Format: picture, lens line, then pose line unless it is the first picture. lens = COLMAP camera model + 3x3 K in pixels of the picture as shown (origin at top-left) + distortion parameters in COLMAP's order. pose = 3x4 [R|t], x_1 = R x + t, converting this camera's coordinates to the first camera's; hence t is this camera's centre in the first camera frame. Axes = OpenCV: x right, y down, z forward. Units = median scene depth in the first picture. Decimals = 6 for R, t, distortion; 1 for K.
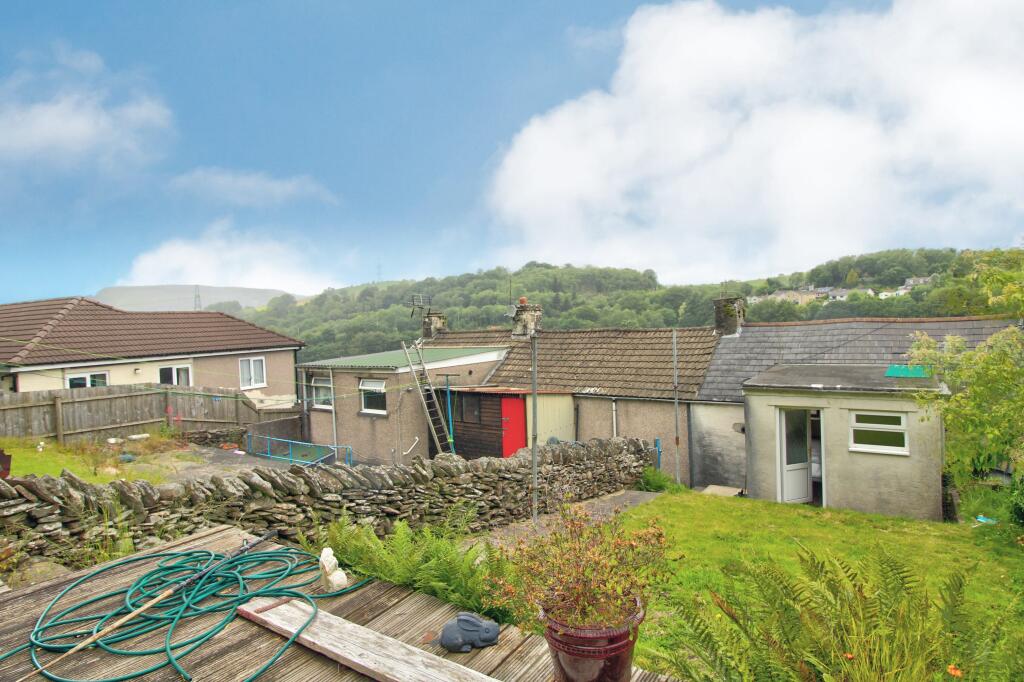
lens RADIAL K [[564.2, 0, 510.8], [0, 564.2, 347.7], [0, 0, 1]] dist [0.003792, -0.000227]
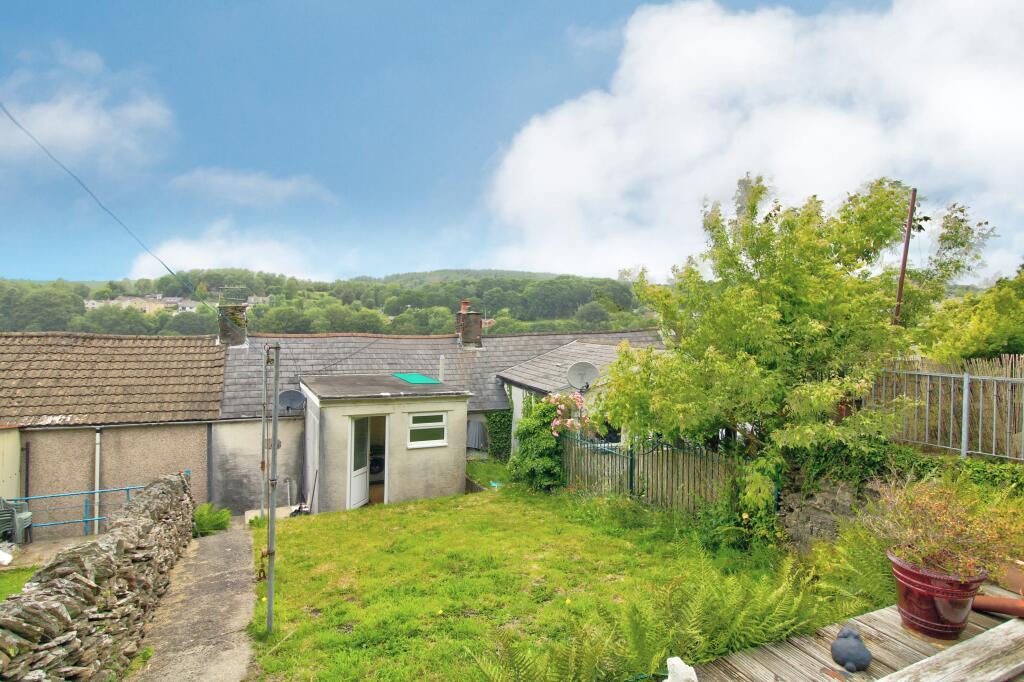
lens RADIAL K [[564.2, 0, 510.2], [0, 564.2, 332.8], [0, 0, 1]] dist [0.003792, -0.000227]
pose [[0.501006, 0.039234, 0.864554, -0.212115], [0.000267, 0.998965, -0.045489, -0.001500], [-0.865444, 0.023021, 0.500477, 0.162142]]
